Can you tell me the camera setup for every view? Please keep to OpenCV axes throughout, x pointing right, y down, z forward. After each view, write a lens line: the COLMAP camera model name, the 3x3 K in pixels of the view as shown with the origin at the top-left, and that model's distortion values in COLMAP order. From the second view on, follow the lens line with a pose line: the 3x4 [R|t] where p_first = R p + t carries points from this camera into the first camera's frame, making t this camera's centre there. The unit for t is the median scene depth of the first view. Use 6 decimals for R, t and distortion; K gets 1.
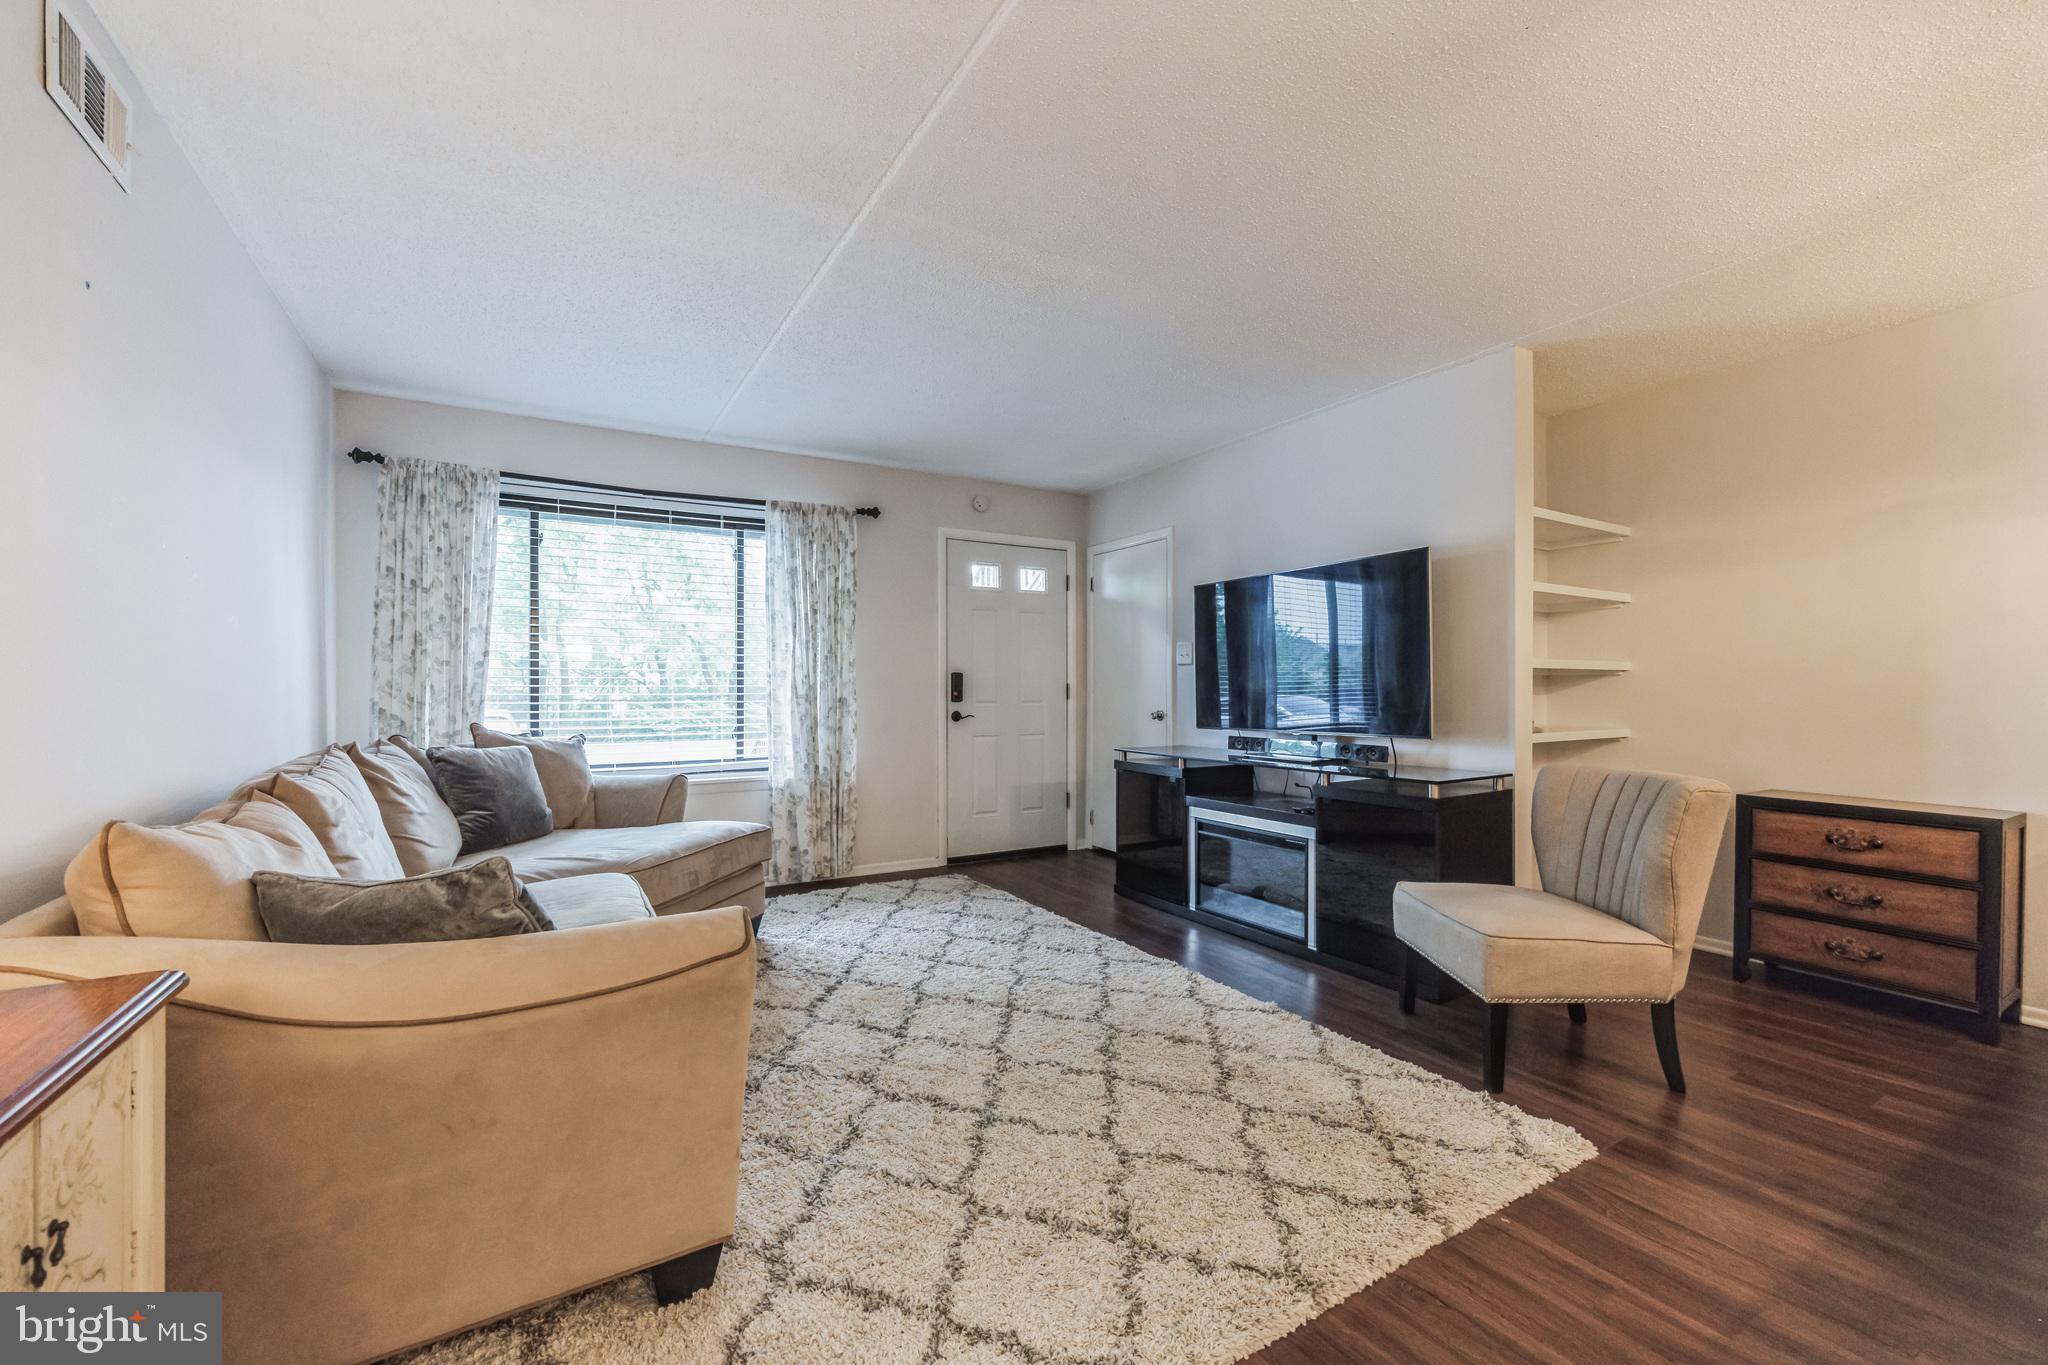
lens RADIAL K [[819.6, 0, 998.2], [0, 819.6, 682.1], [0, 0, 1]] dist [-0.001454, -0.000108]
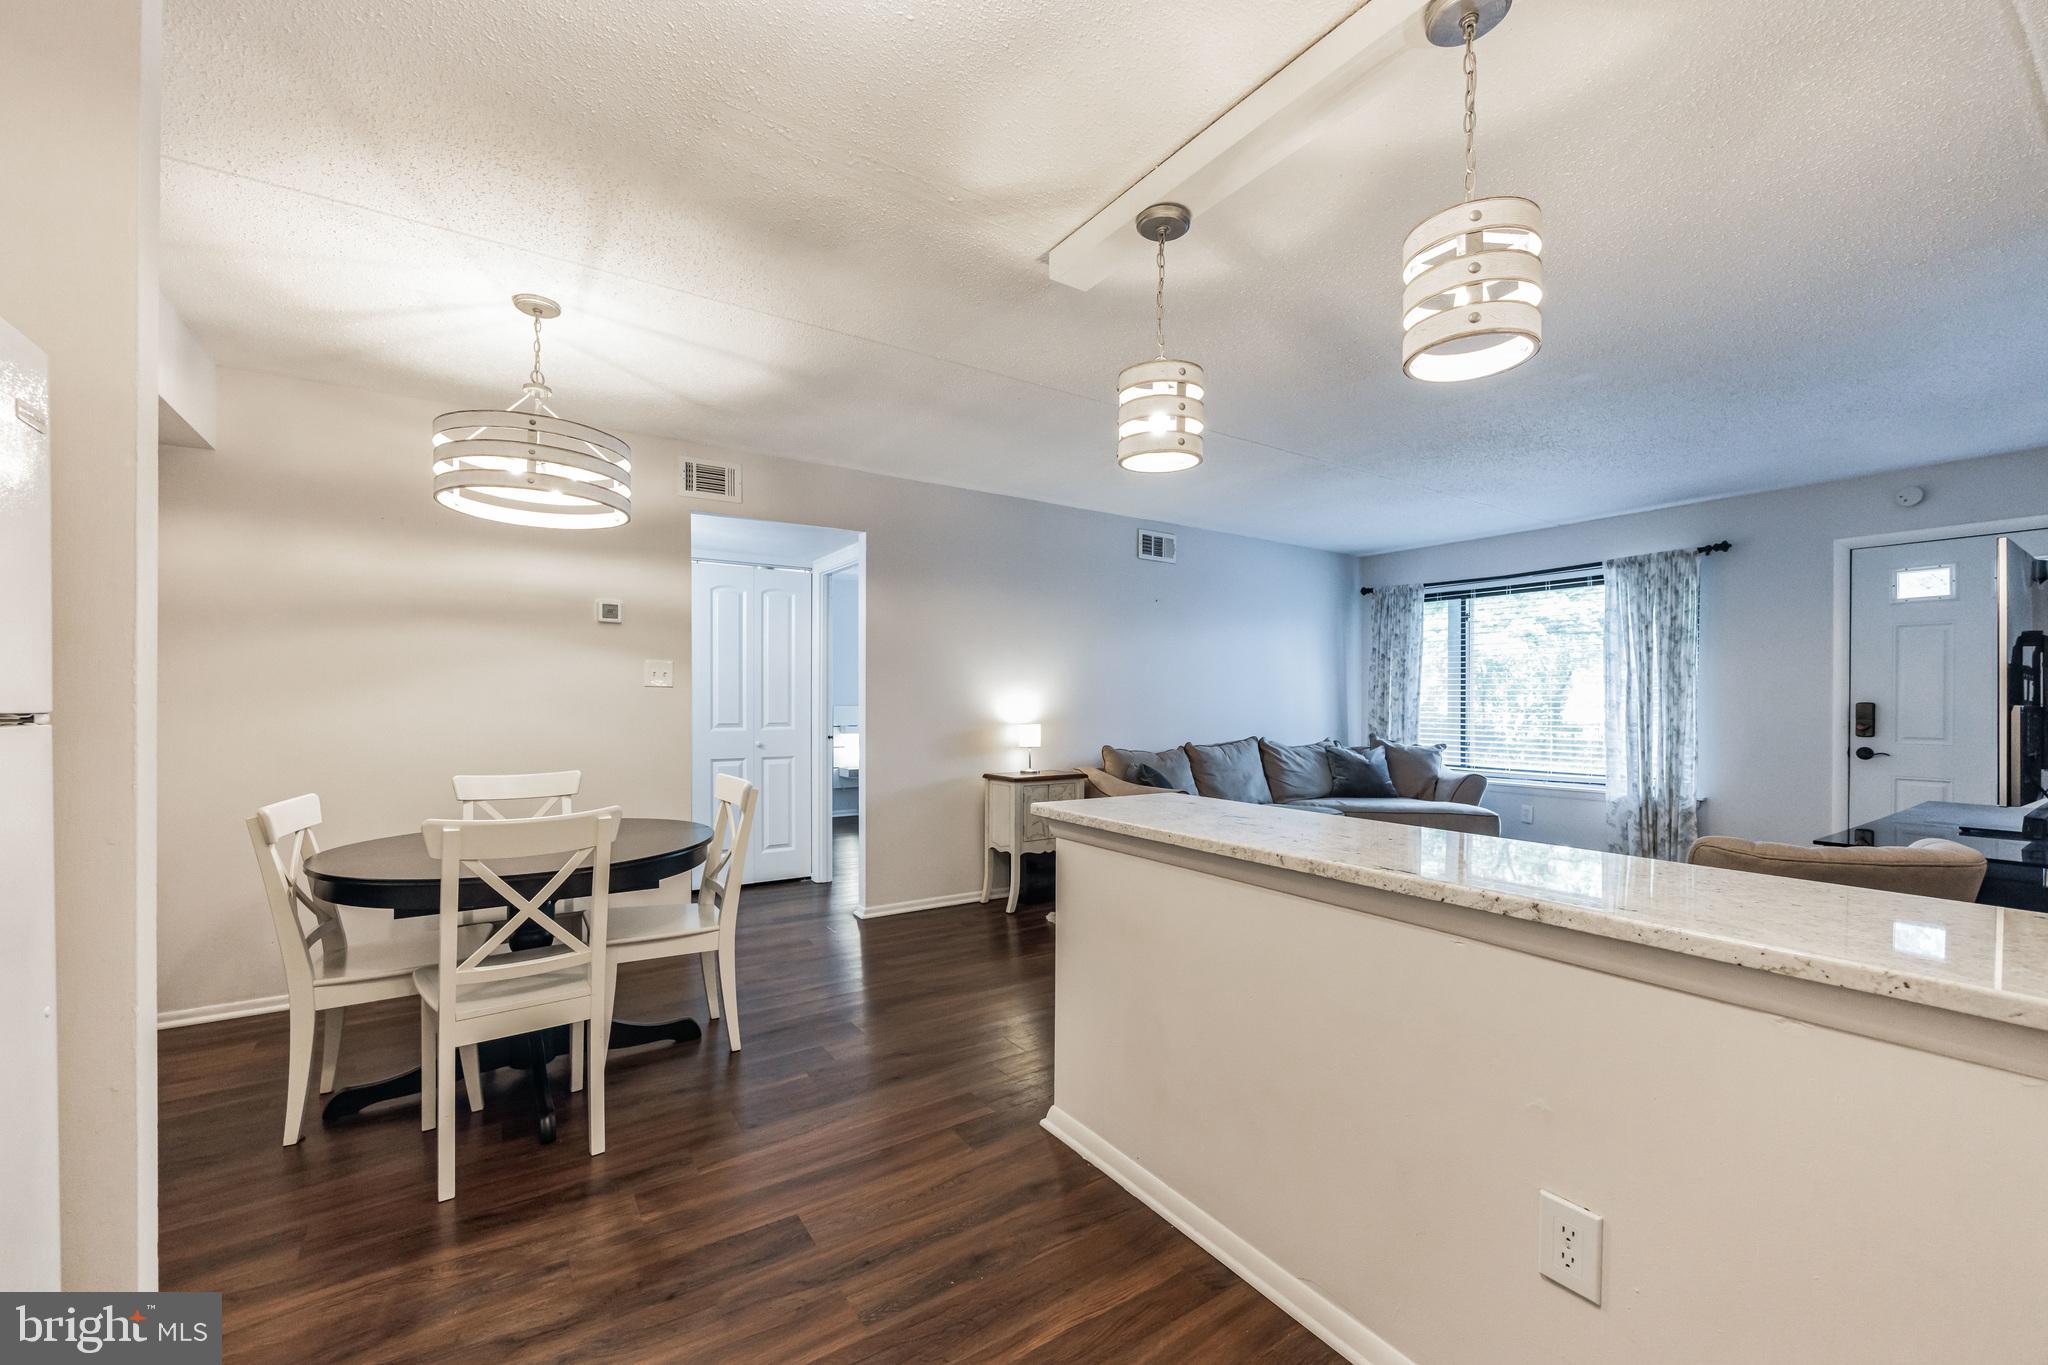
lens RADIAL K [[827.3, 0, 1029.7], [0, 827.3, 700.6], [0, 0, 1]] dist [0.023667, 0.000020]
pose [[0.075022, -0.001860, -0.997180, 1.023381], [0.004478, 0.999989, -0.001528, -0.021713], [0.997172, -0.004351, 0.075029, 0.075543]]
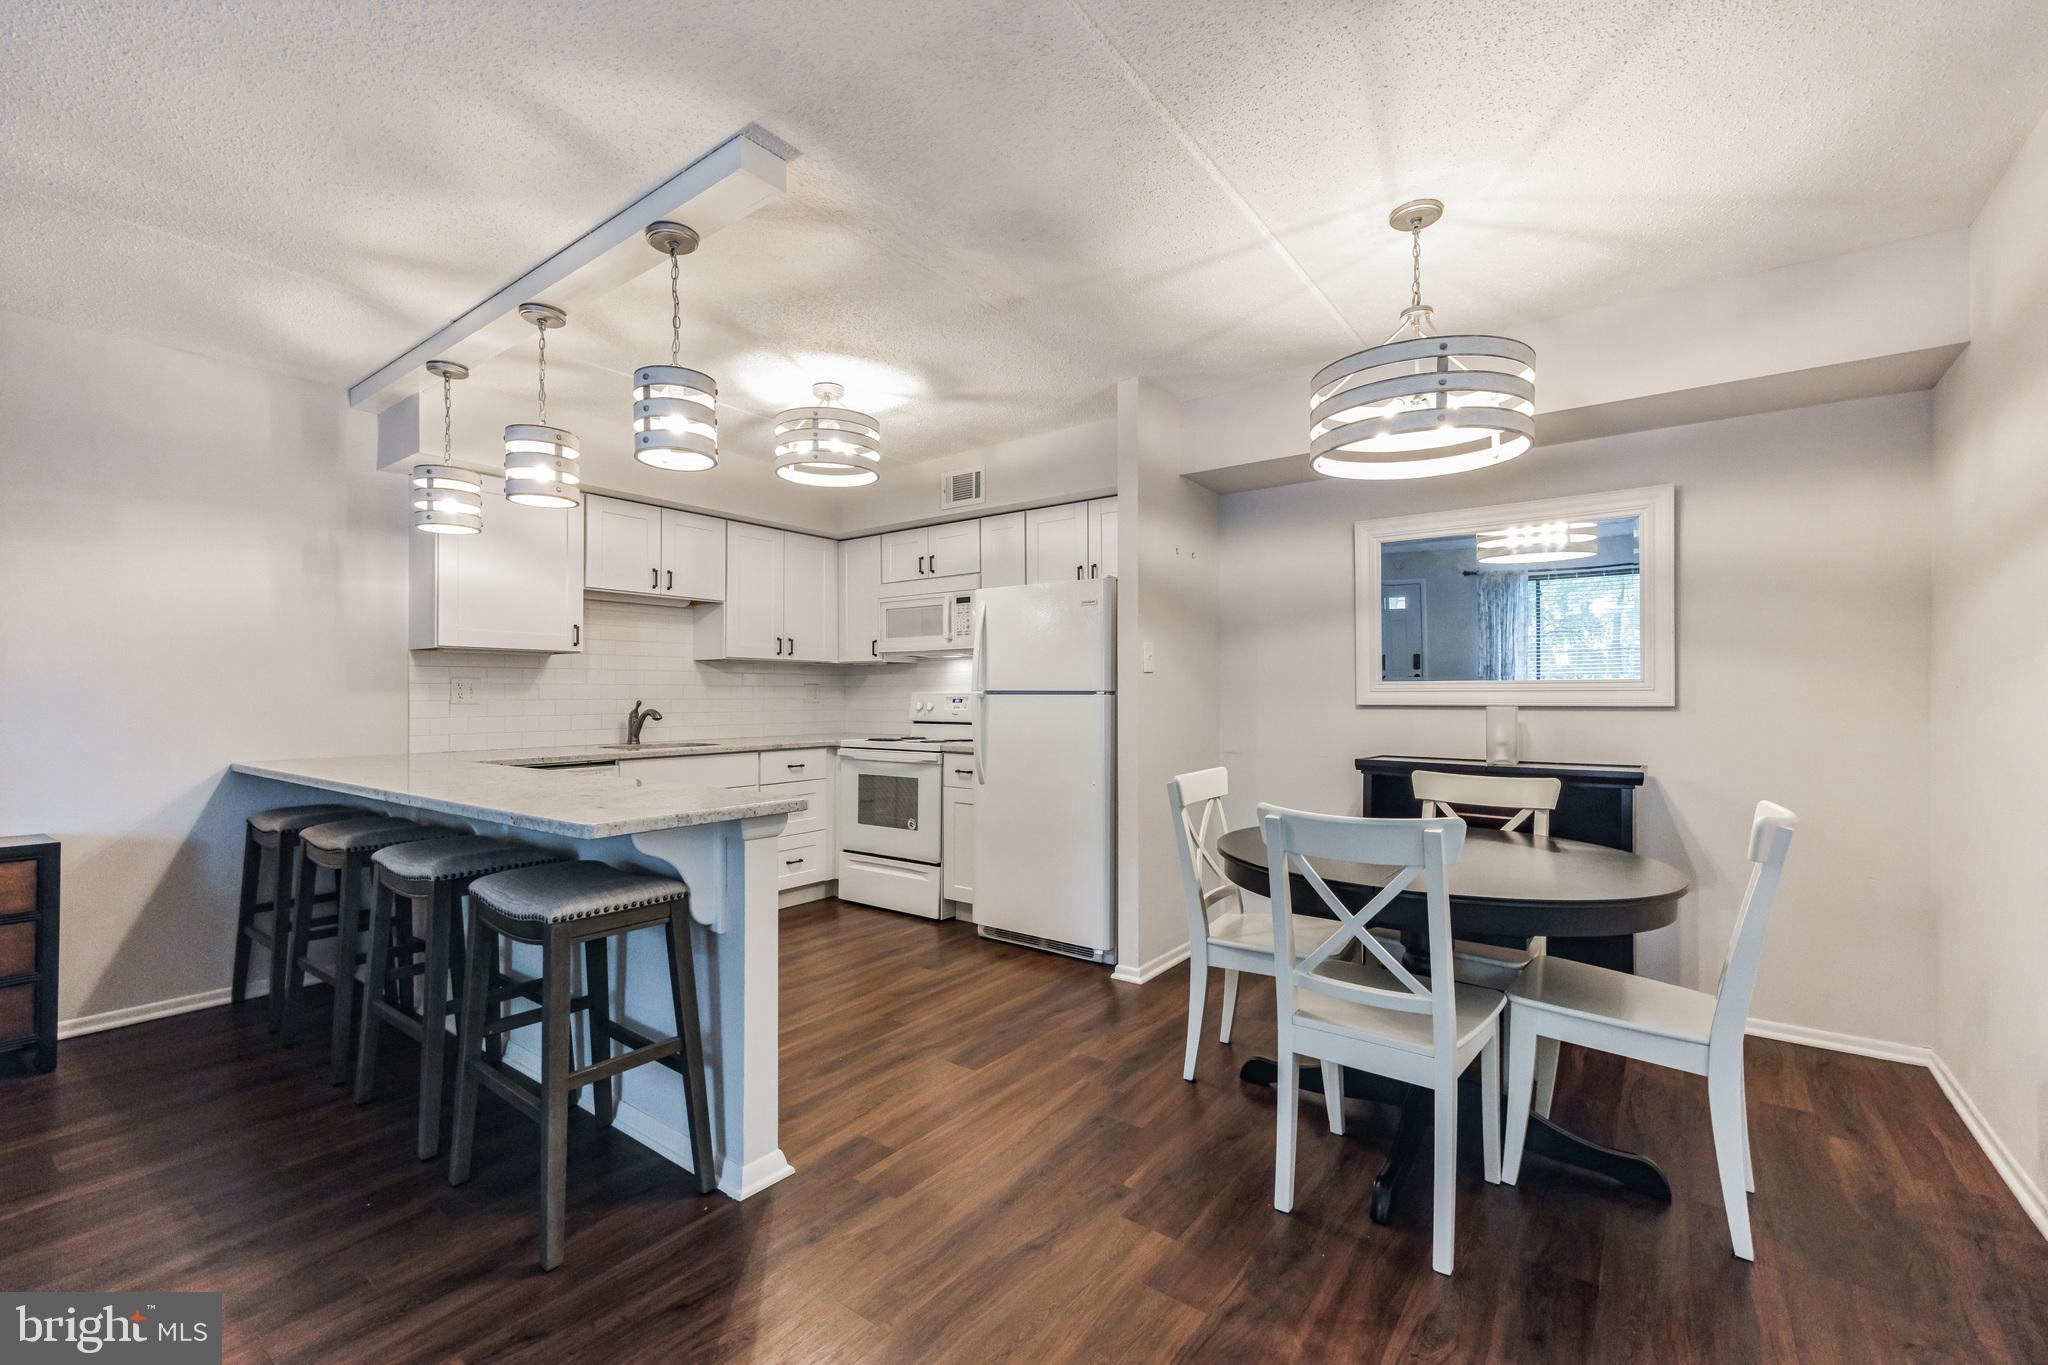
lens RADIAL K [[859.1, 0, 1019.9], [0, 859.1, 690.5], [0, 0, 1]] dist [0.006843, -0.000023]
pose [[-0.398077, 0.002132, 0.917349, -0.143763], [-0.006176, 0.999968, -0.005004, -0.013861], [-0.917331, -0.007658, -0.398052, 0.214823]]
